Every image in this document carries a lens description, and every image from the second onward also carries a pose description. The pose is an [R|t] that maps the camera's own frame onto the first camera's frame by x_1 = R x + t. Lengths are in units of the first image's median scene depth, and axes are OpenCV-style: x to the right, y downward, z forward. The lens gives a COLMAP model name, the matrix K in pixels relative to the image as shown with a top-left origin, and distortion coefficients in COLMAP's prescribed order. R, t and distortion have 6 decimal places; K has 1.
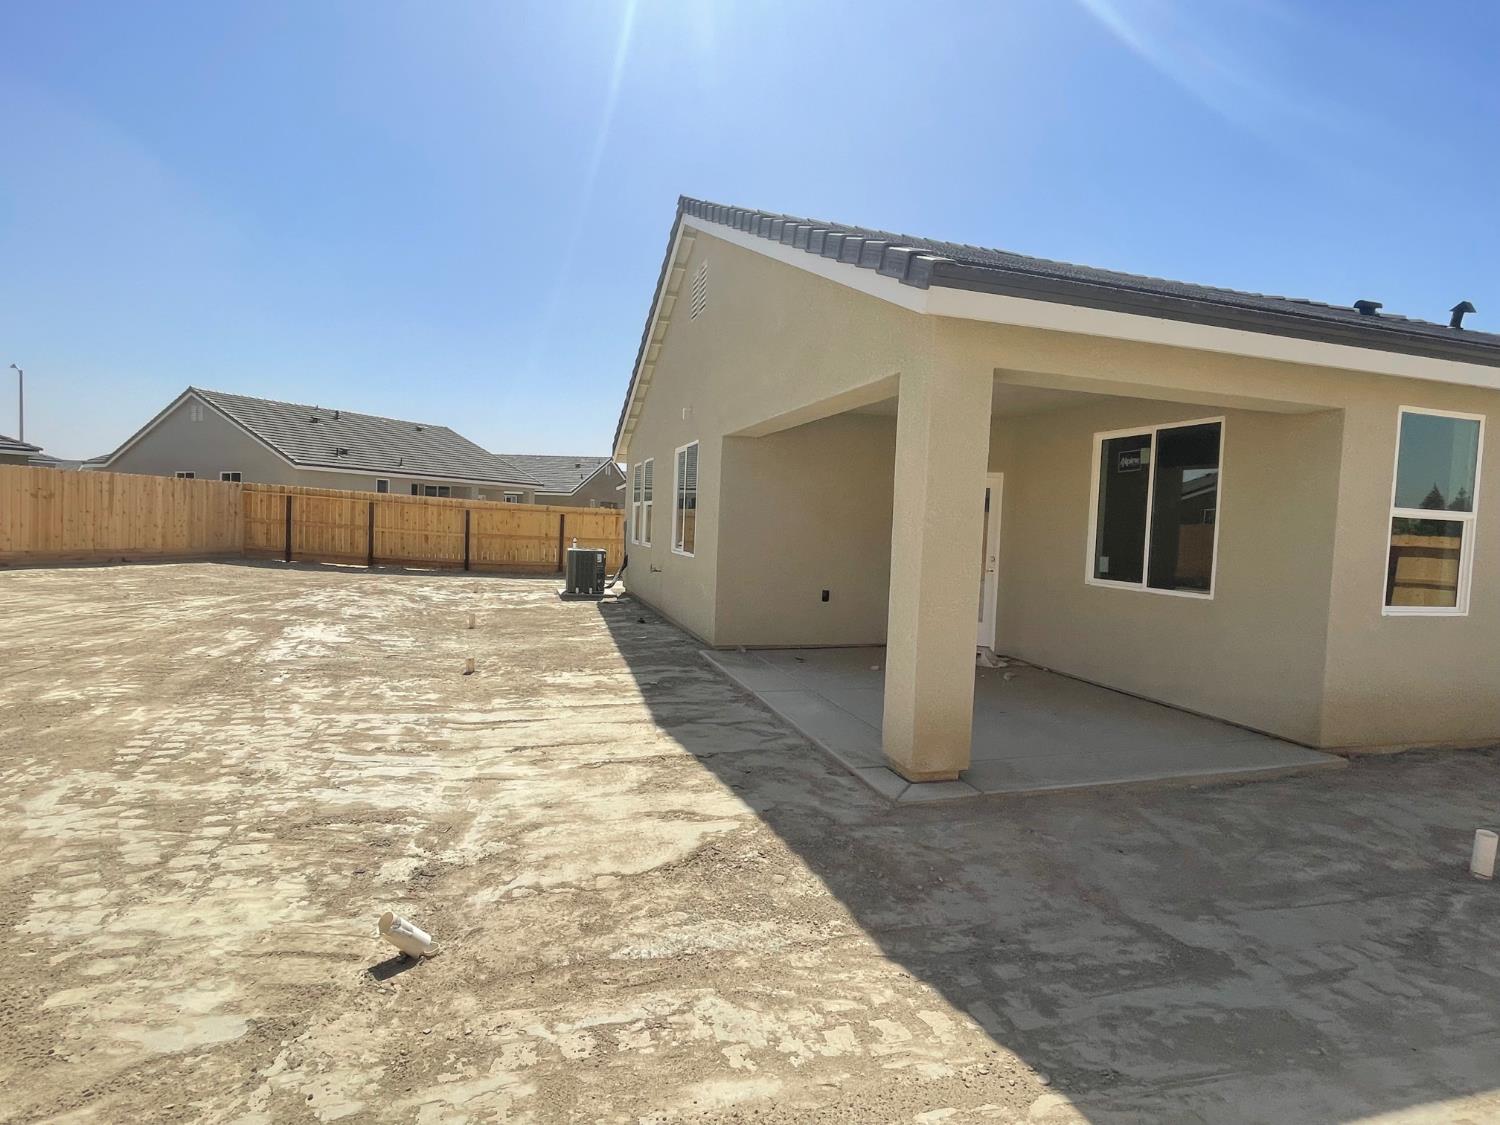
lens RADIAL K [[787.4, 0, 750.0], [0, 787.4, 562.5], [0, 0, 1]] dist [-0.002854, 0.002162]
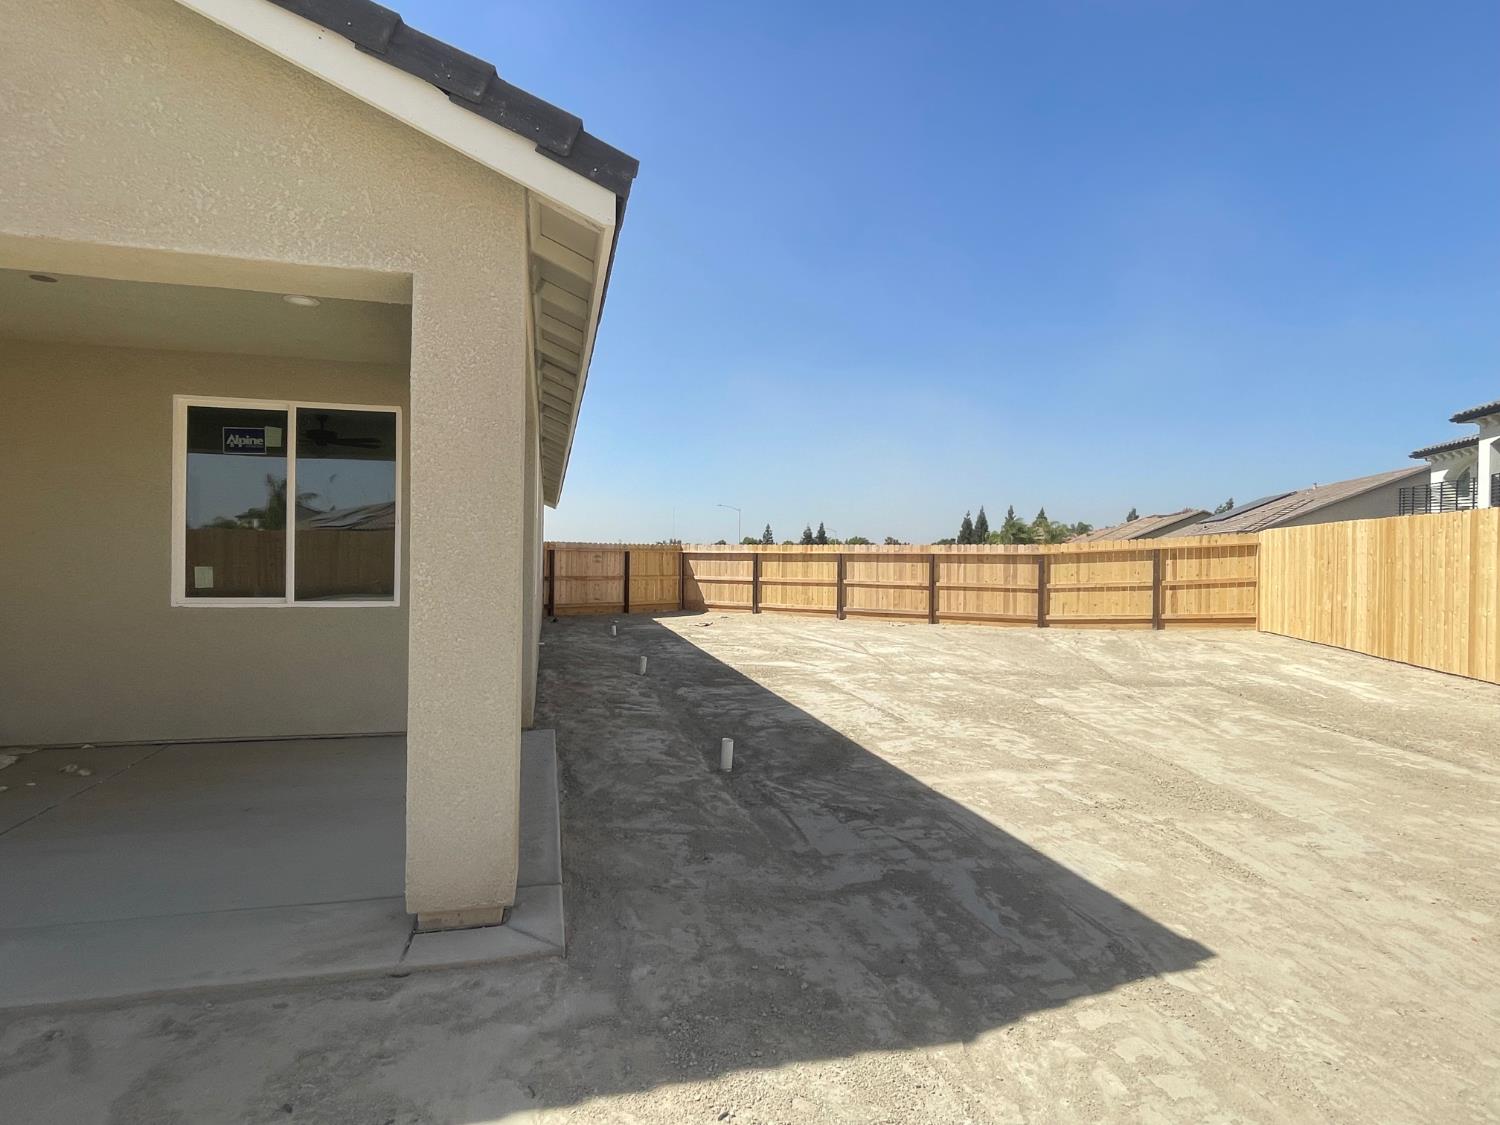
lens RADIAL K [[787.4, 0, 750.0], [0, 787.4, 562.5], [0, 0, 1]] dist [-0.002854, 0.002162]
pose [[0.044414, -0.049138, 0.997804, -0.487739], [0.038488, 0.998132, 0.047441, -0.050235], [-0.998272, 0.036296, 0.046222, 0.862477]]
